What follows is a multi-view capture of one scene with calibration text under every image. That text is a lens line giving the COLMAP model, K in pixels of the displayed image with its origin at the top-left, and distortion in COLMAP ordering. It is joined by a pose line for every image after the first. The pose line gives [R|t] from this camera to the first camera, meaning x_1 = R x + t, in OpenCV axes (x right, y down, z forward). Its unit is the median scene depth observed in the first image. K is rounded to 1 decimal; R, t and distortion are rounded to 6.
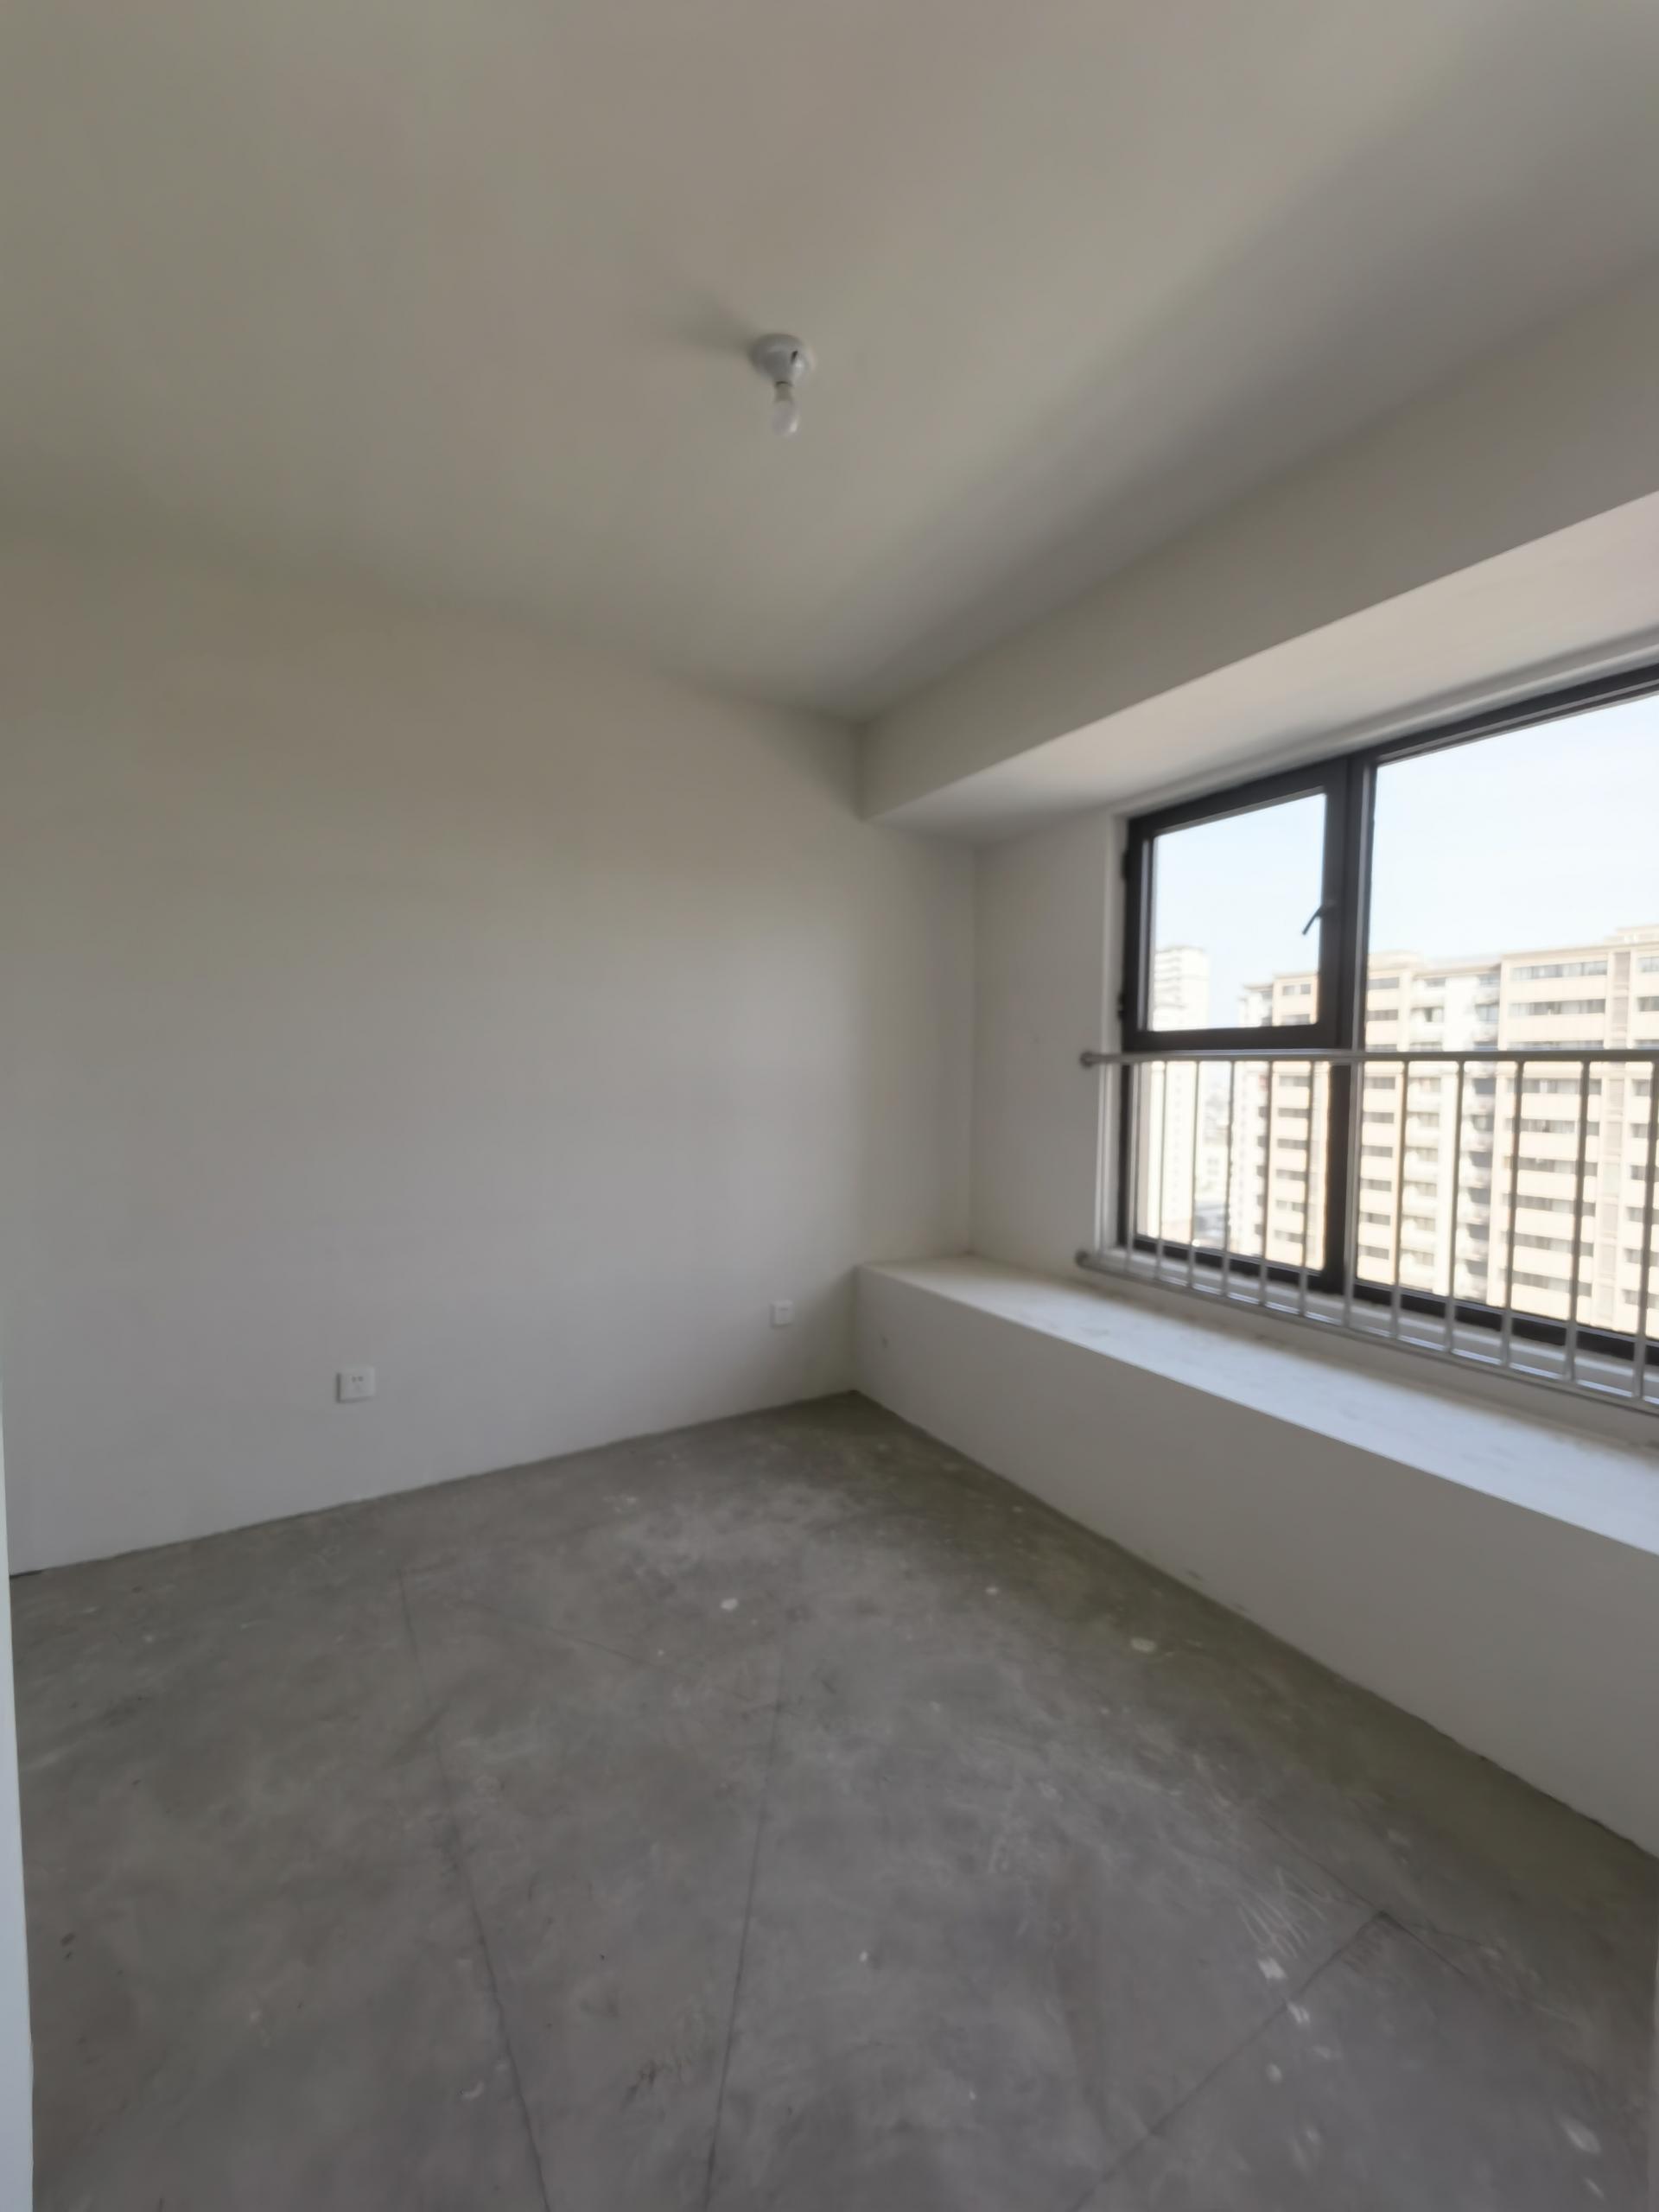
lens RADIAL K [[879.4, 0, 827.3], [0, 879.4, 1106.3], [0, 0, 1]] dist [-0.011899, -0.000357]
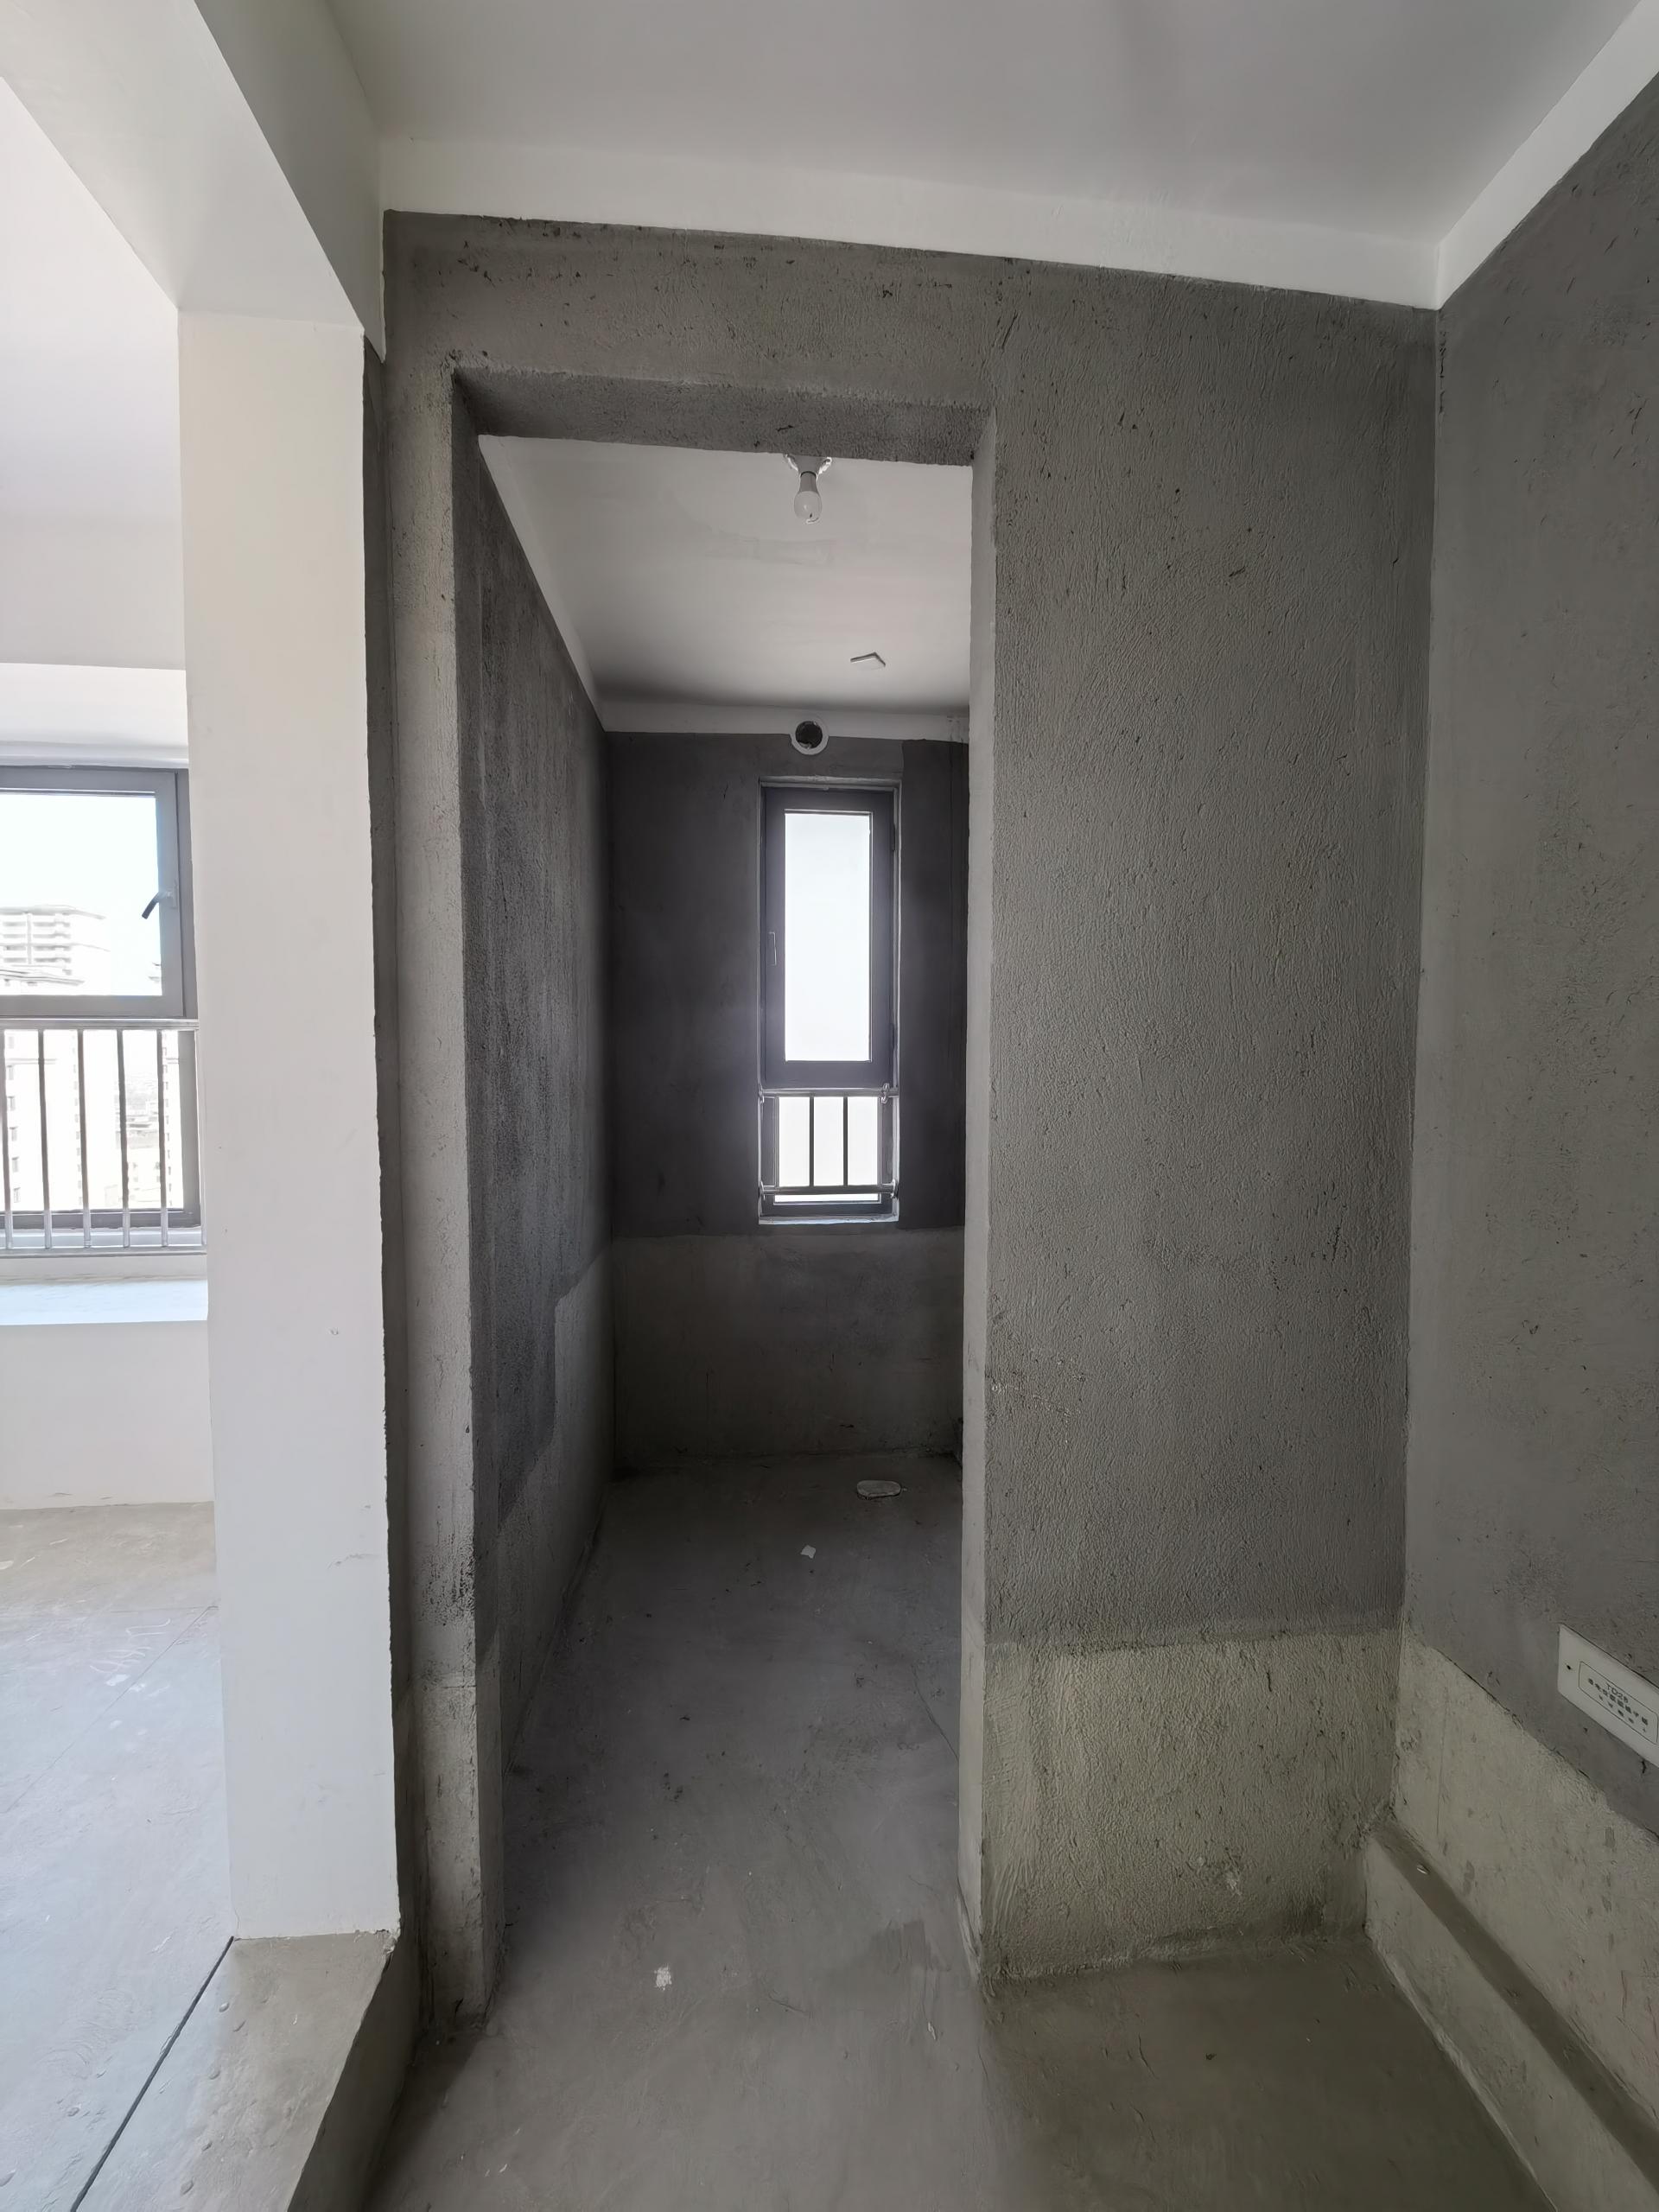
lens RADIAL K [[879.4, 0, 845.5], [0, 879.4, 1102.2], [0, 0, 1]] dist [-0.011899, -0.000357]
pose [[0.449757, -0.051308, 0.891676, -0.066225], [0.043572, 0.998420, 0.035473, 0.042420], [-0.892087, 0.022898, 0.451282, -0.310920]]
